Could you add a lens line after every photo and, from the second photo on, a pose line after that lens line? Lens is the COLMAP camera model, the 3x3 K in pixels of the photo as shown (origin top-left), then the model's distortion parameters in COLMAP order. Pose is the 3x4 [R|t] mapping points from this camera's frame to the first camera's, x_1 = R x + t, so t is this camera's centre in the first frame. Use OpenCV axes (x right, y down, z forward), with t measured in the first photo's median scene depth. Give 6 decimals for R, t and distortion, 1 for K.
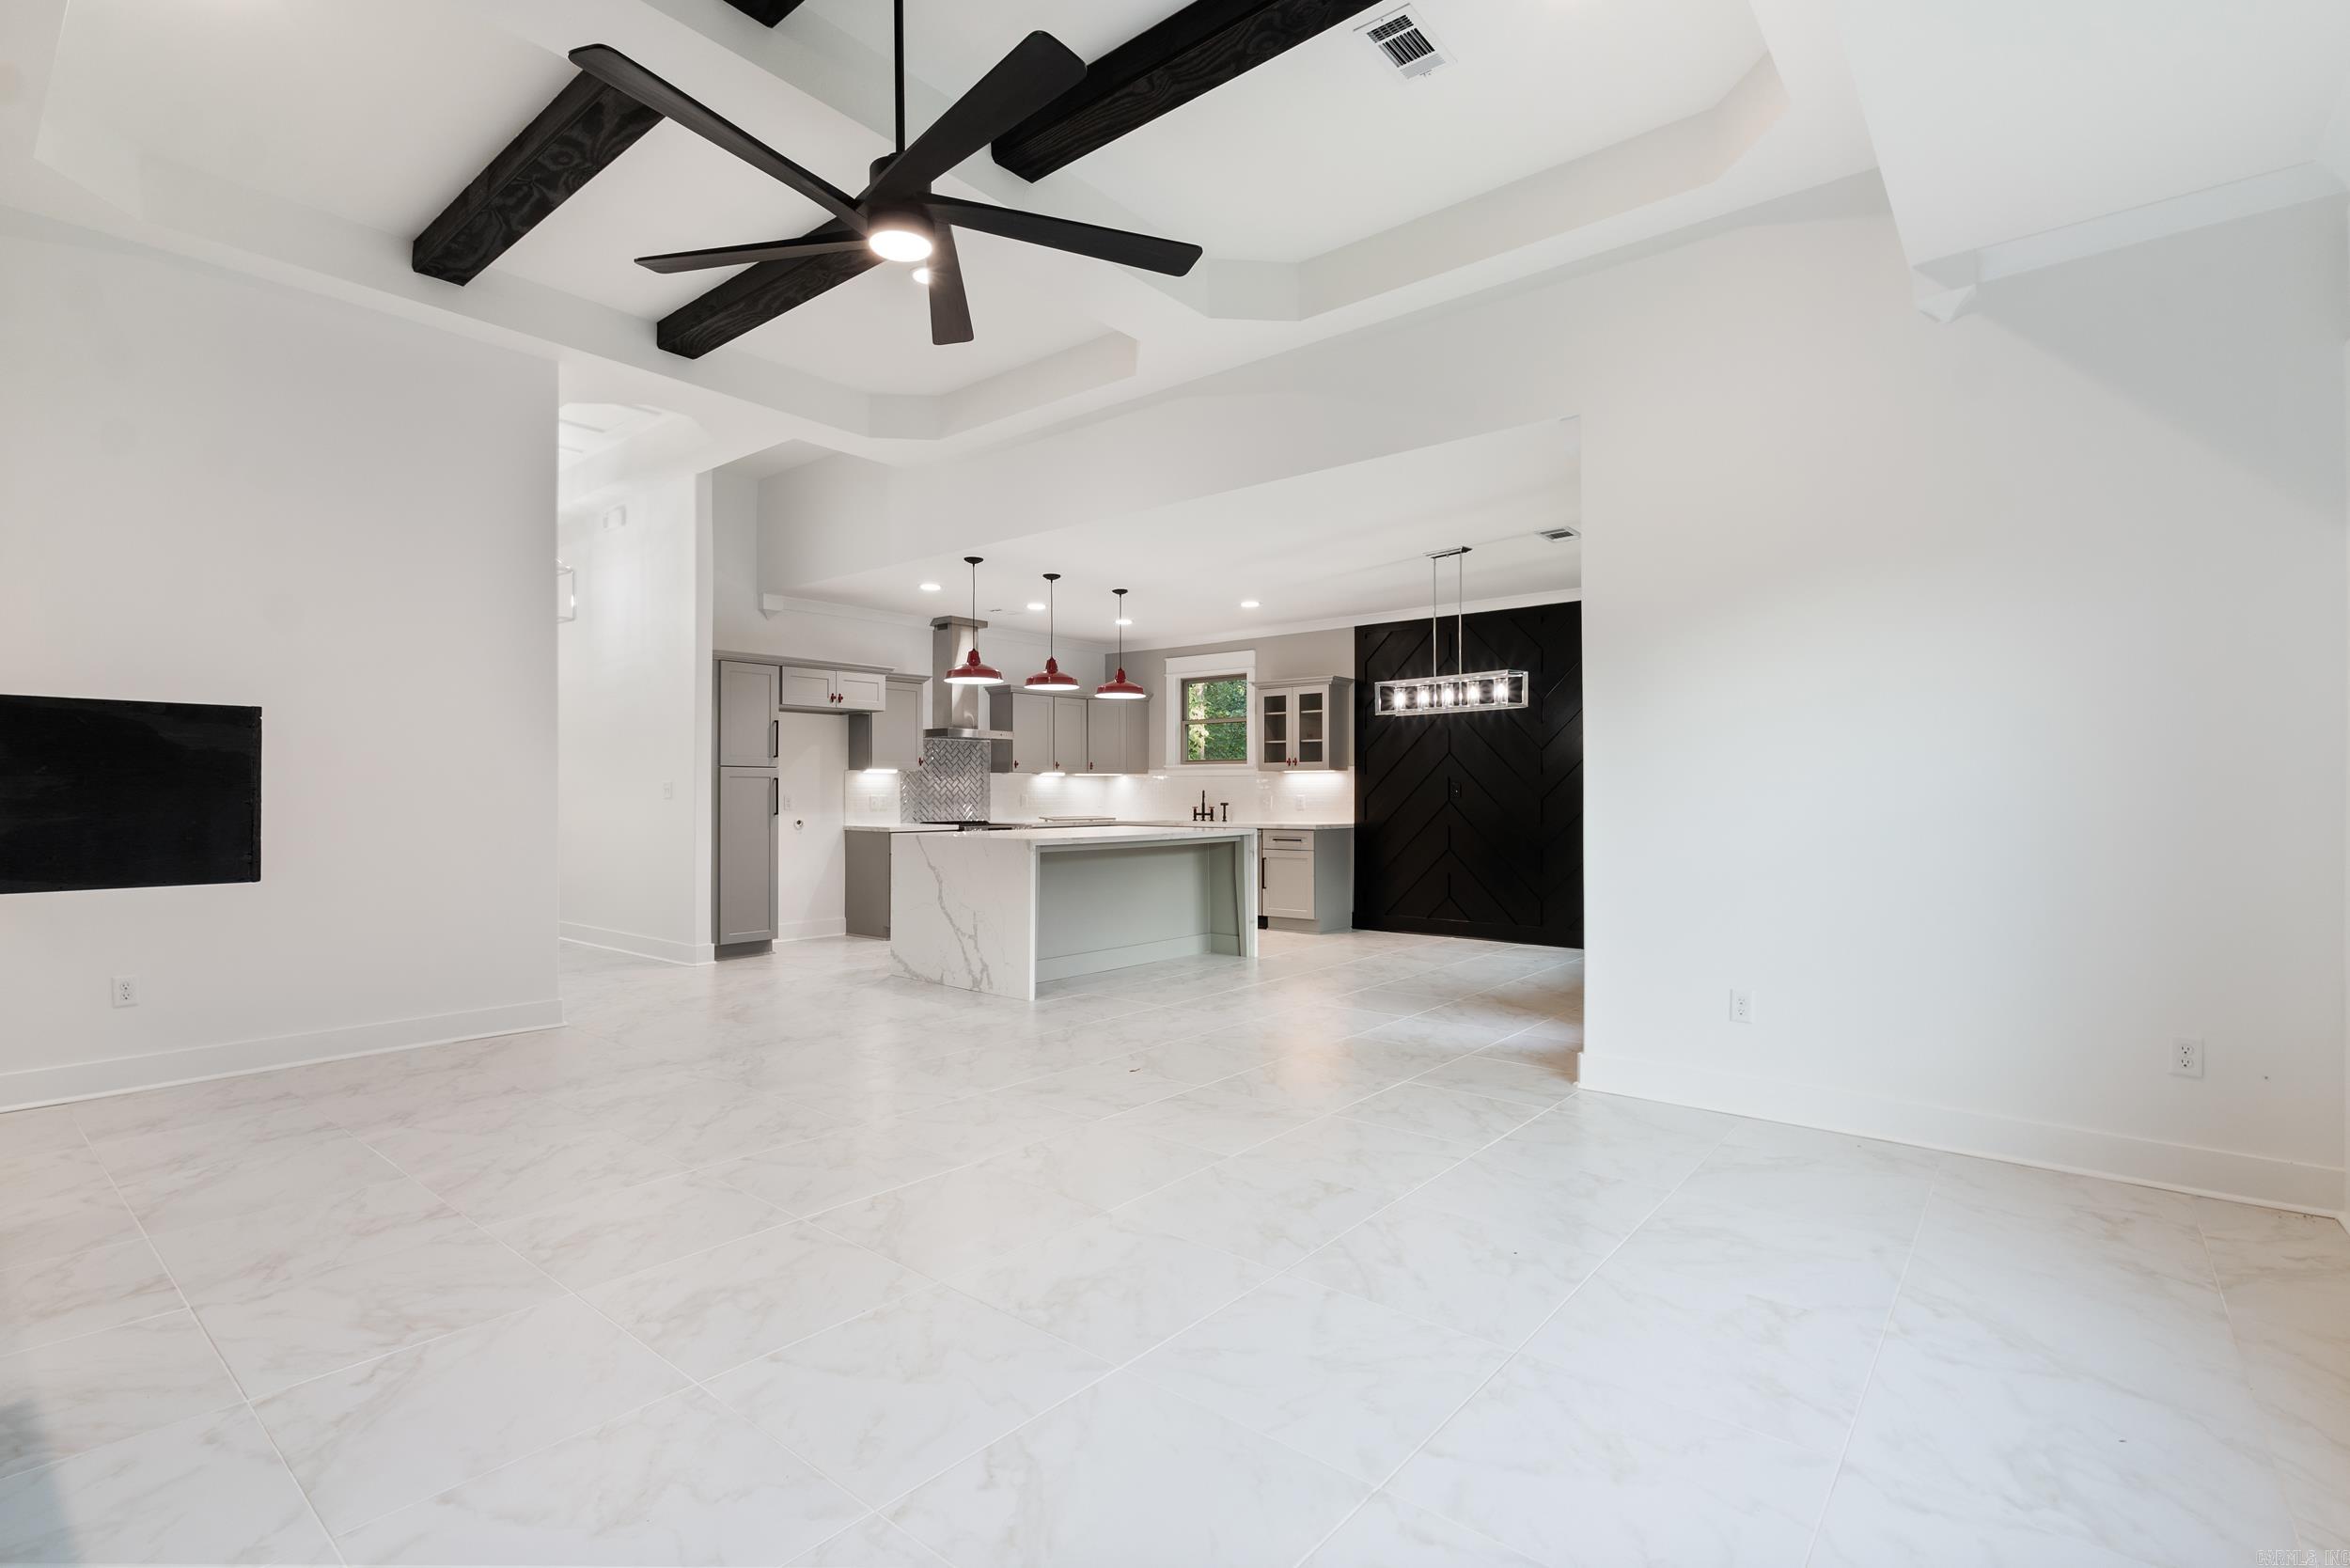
lens RADIAL K [[1089.5, 0, 1179.2], [0, 1089.5, 775.0], [0, 0, 1]] dist [-0.010324, 0.002186]
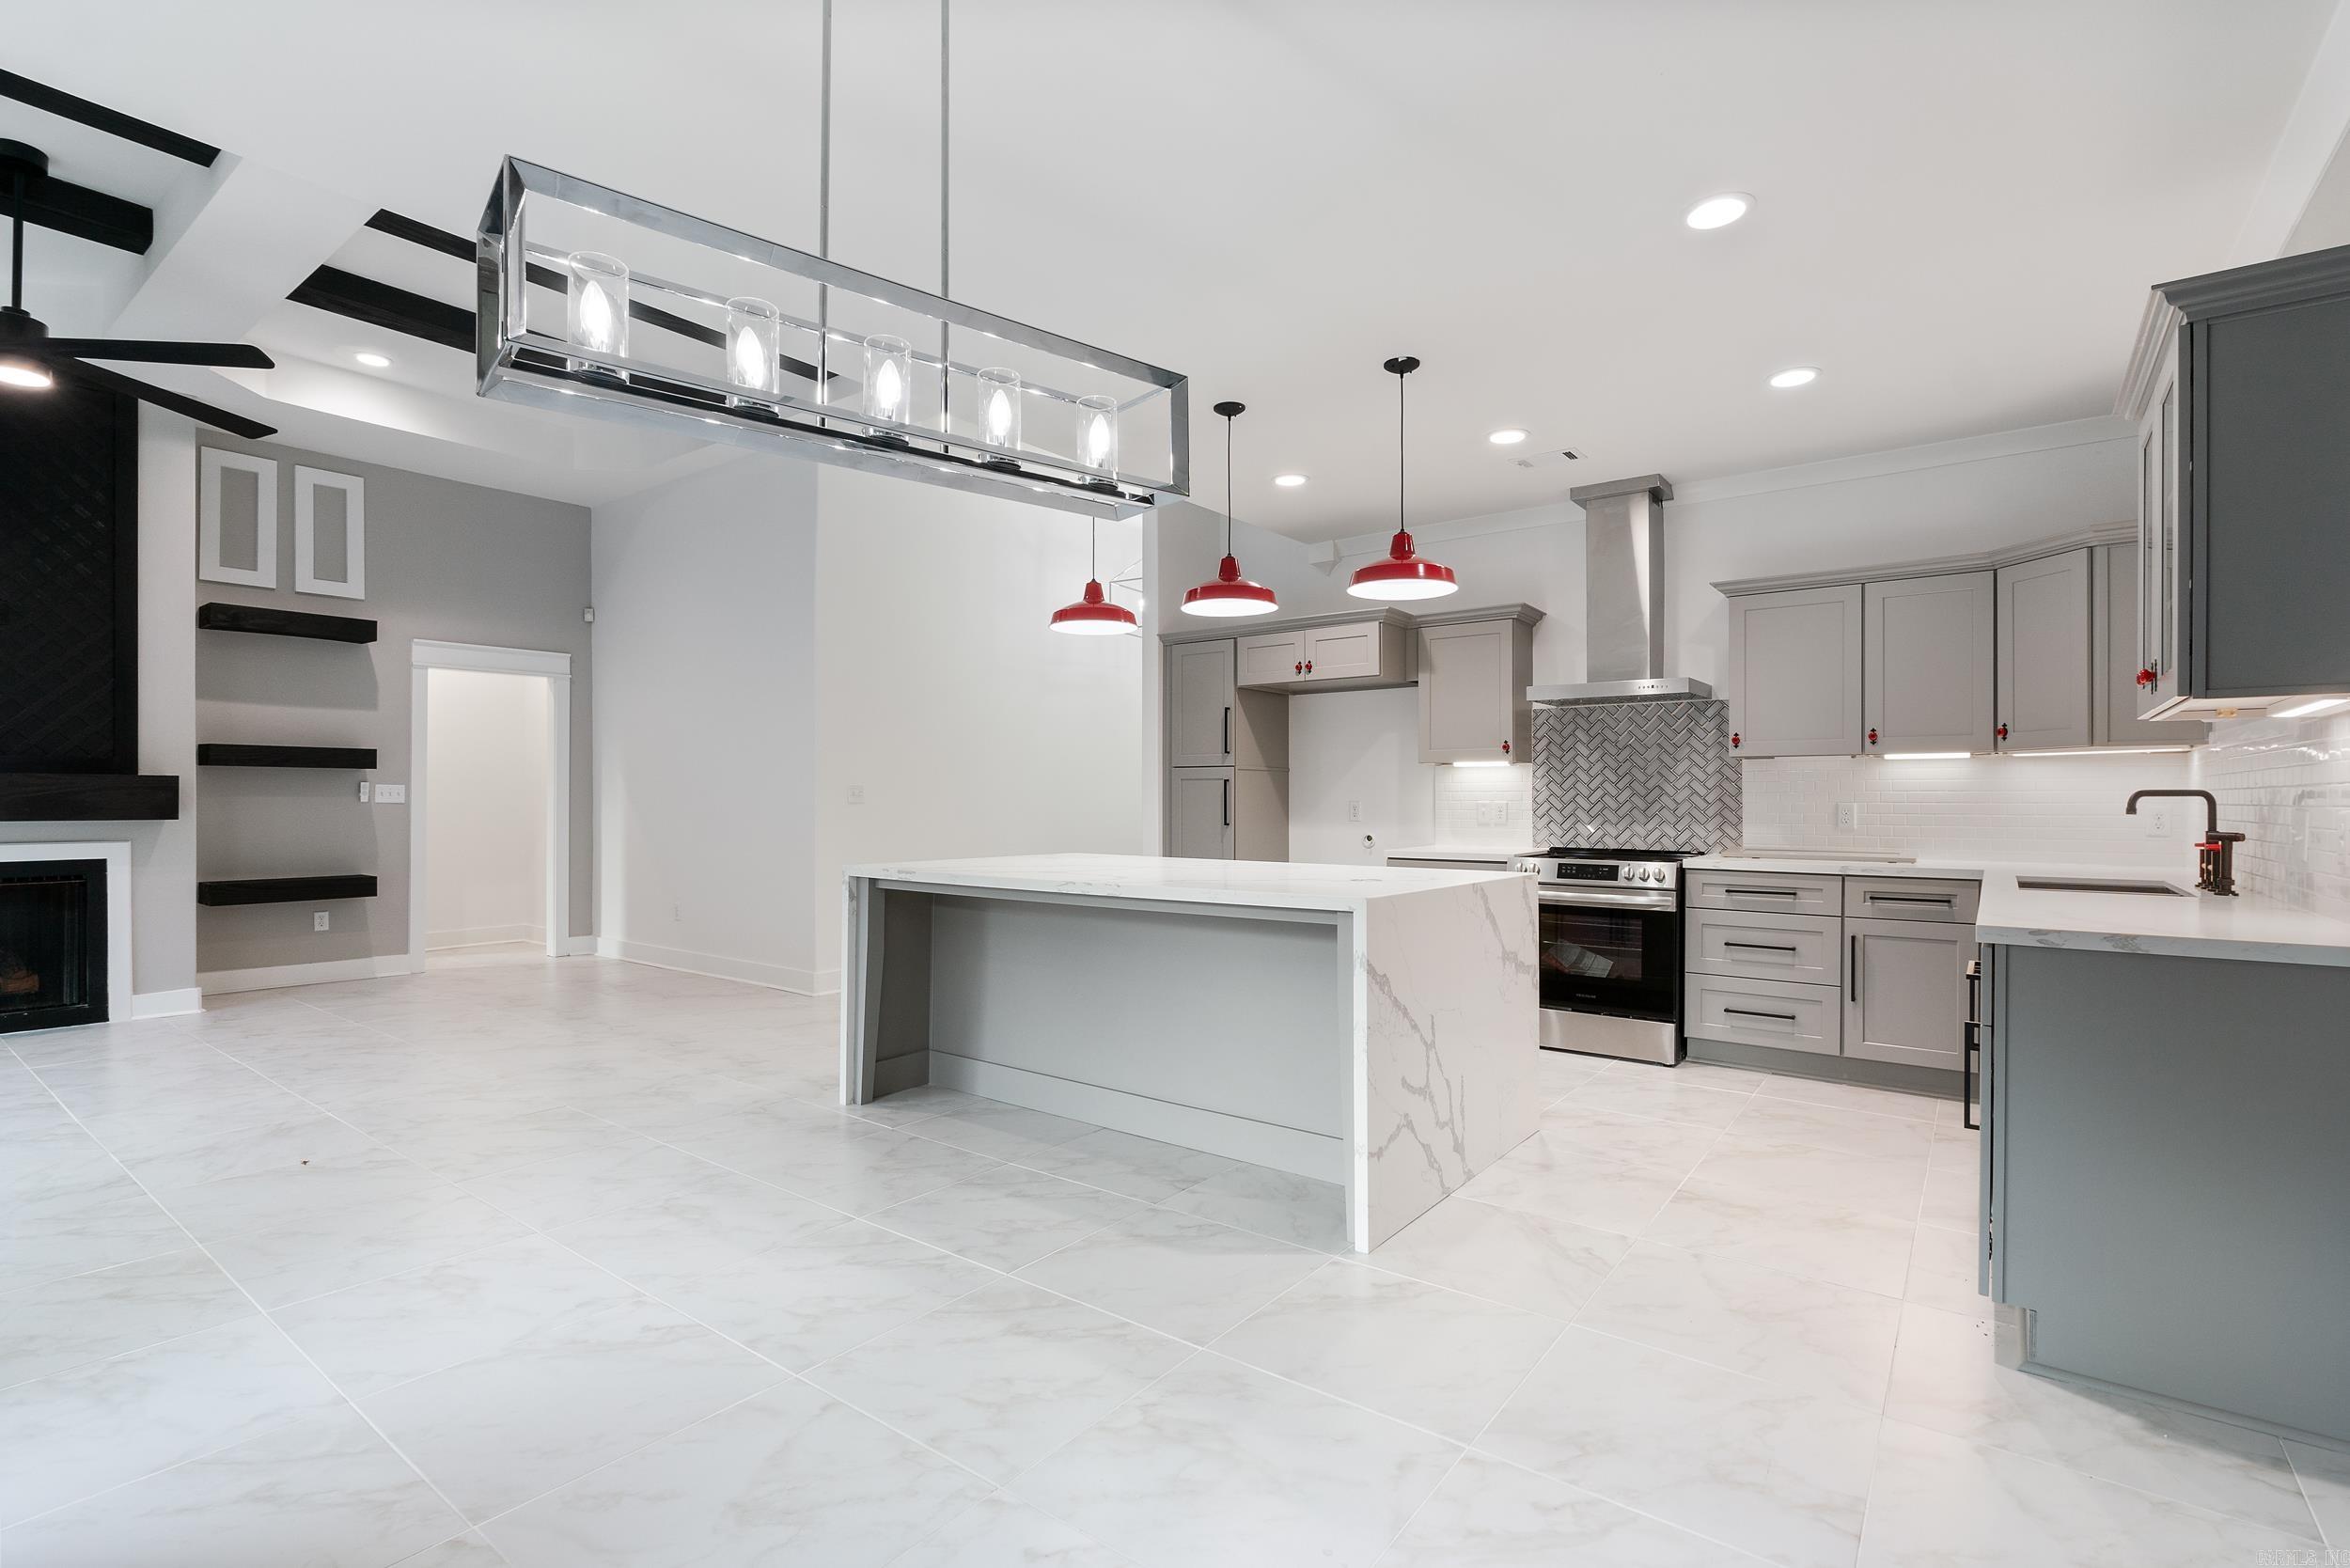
lens RADIAL K [[1089.5, 0, 1152.7], [0, 1089.5, 799.9], [0, 0, 1]] dist [-0.010324, 0.002186]
pose [[0.025952, 0.002076, -0.999661, 0.379053], [0.015425, 0.999878, 0.002477, 0.013220], [0.999544, -0.015484, 0.025917, 0.819065]]
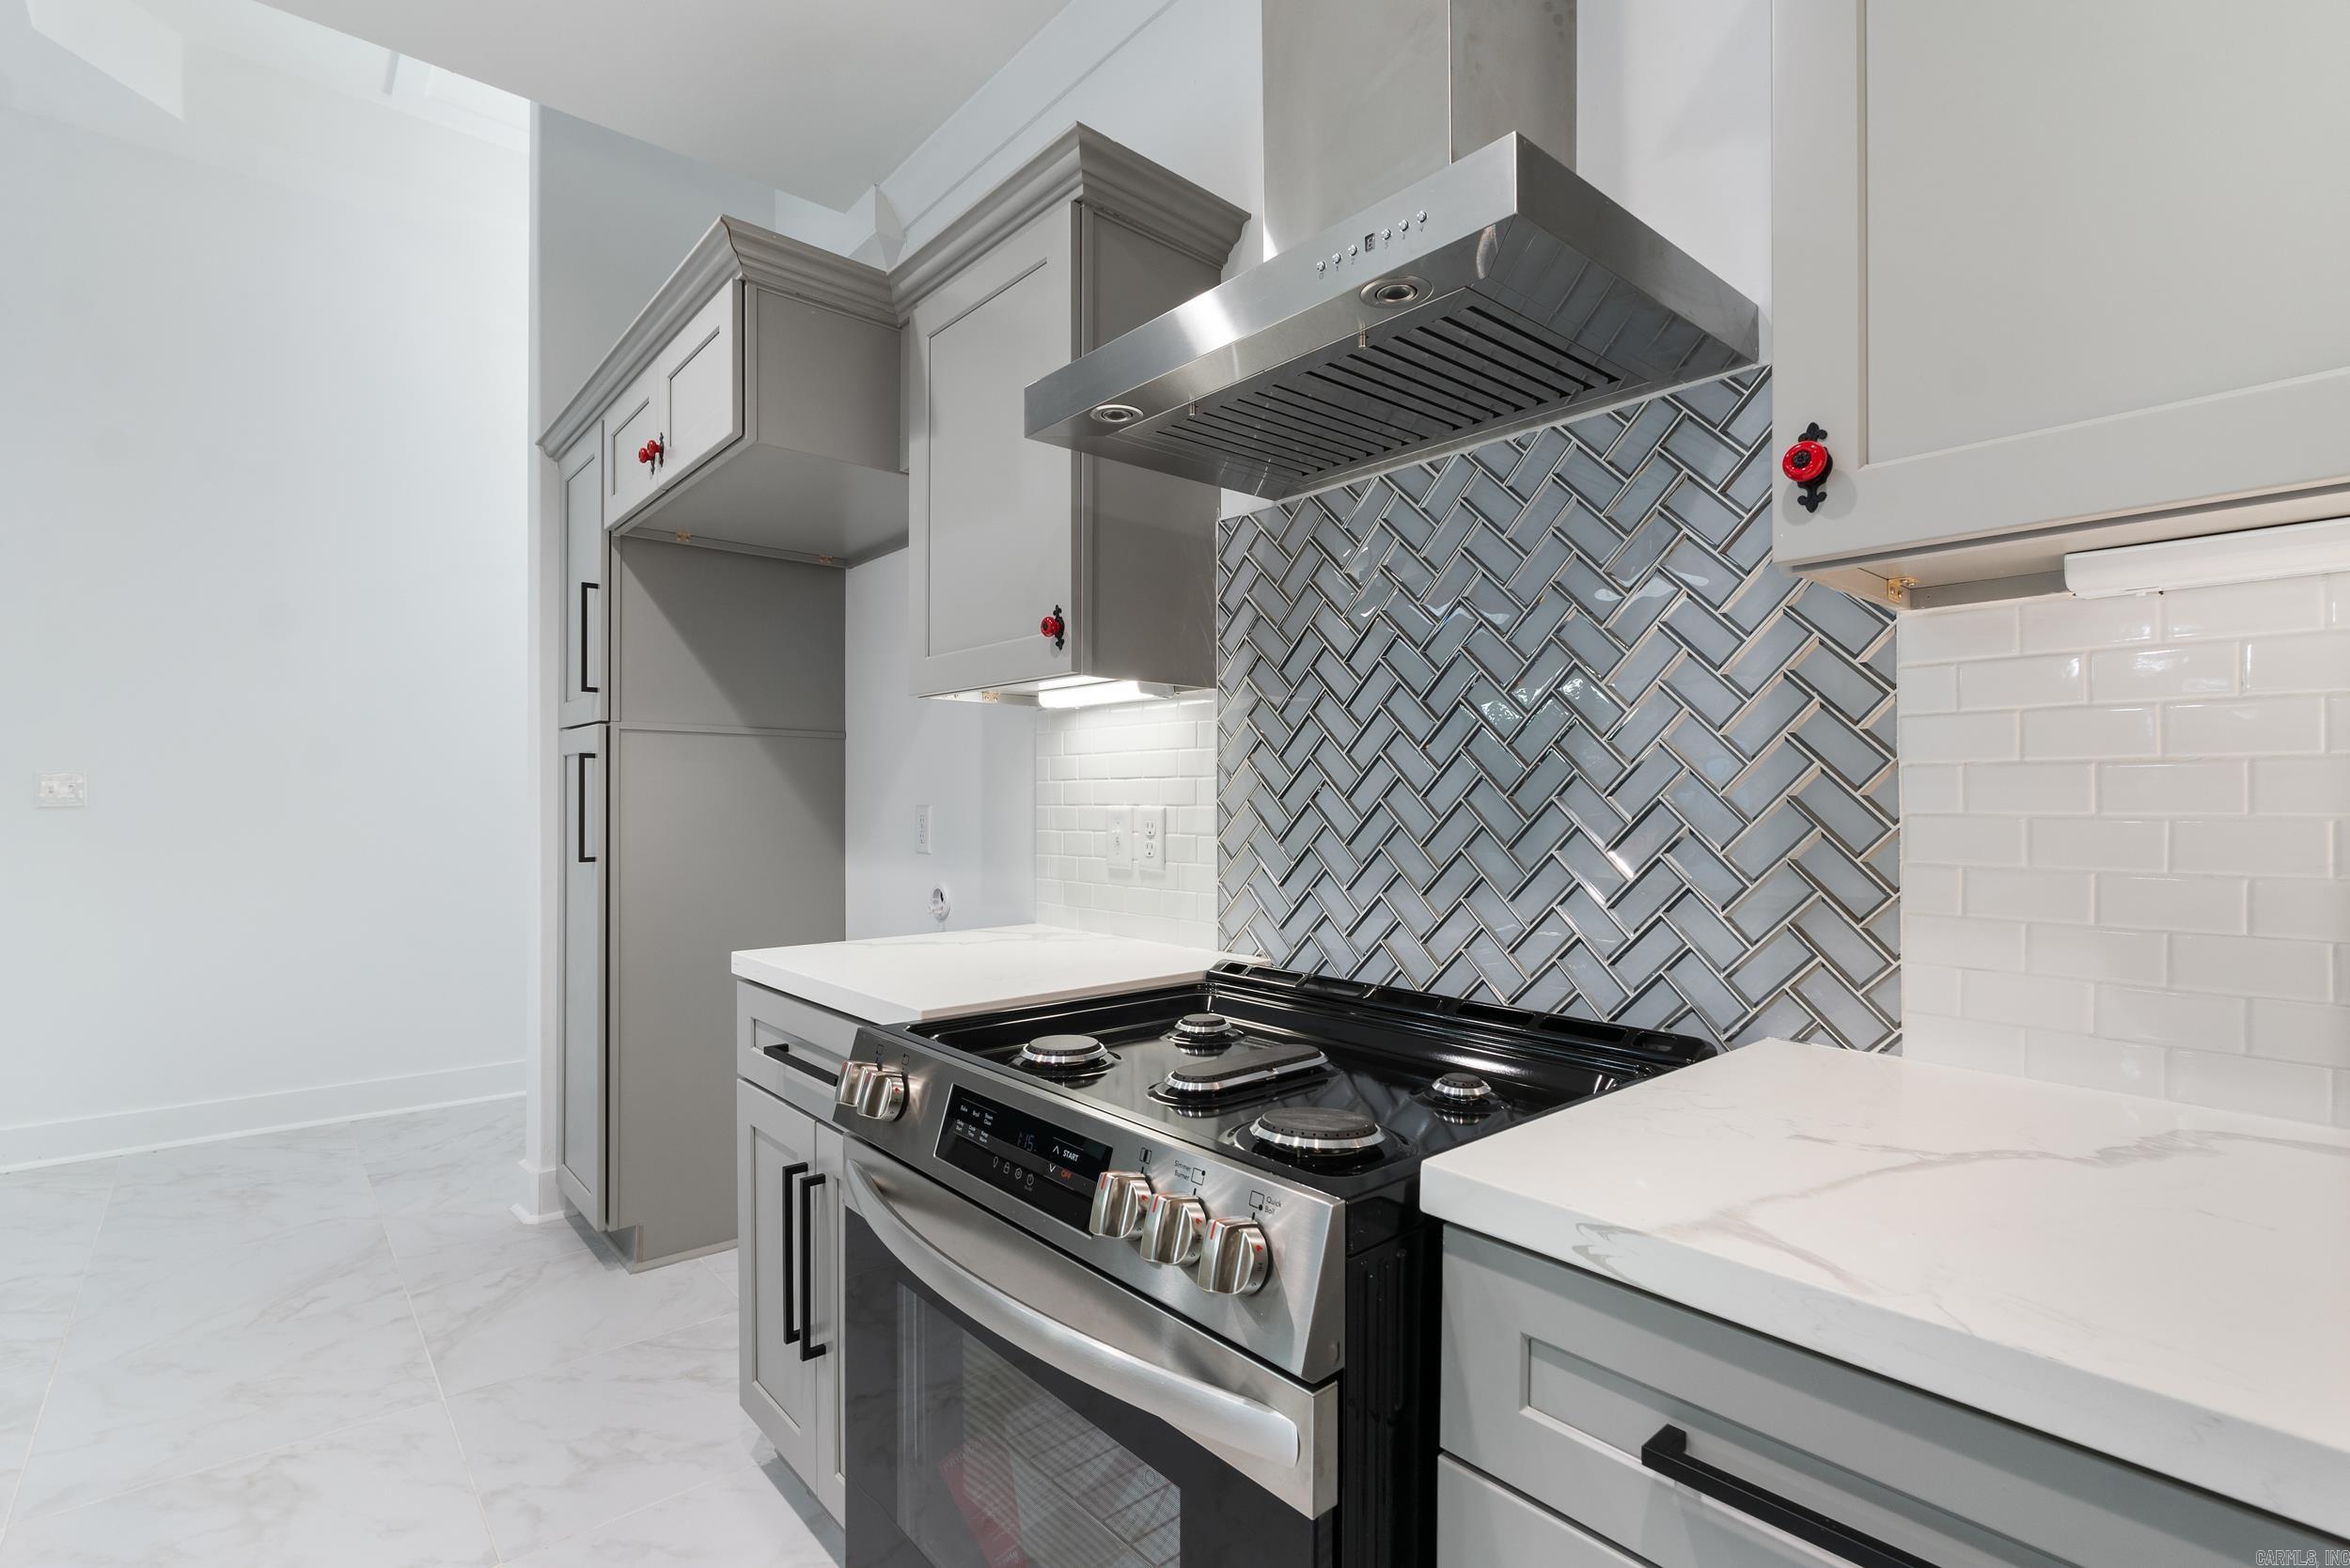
lens RADIAL K [[1089.5, 0, 1166.4], [0, 1089.5, 789.0], [0, 0, 1]] dist [-0.010324, 0.002186]
pose [[-0.168461, -0.010435, -0.985653, -0.064145], [0.016543, 0.999773, -0.013412, 0.018463], [0.985570, -0.018565, -0.168250, 1.091900]]
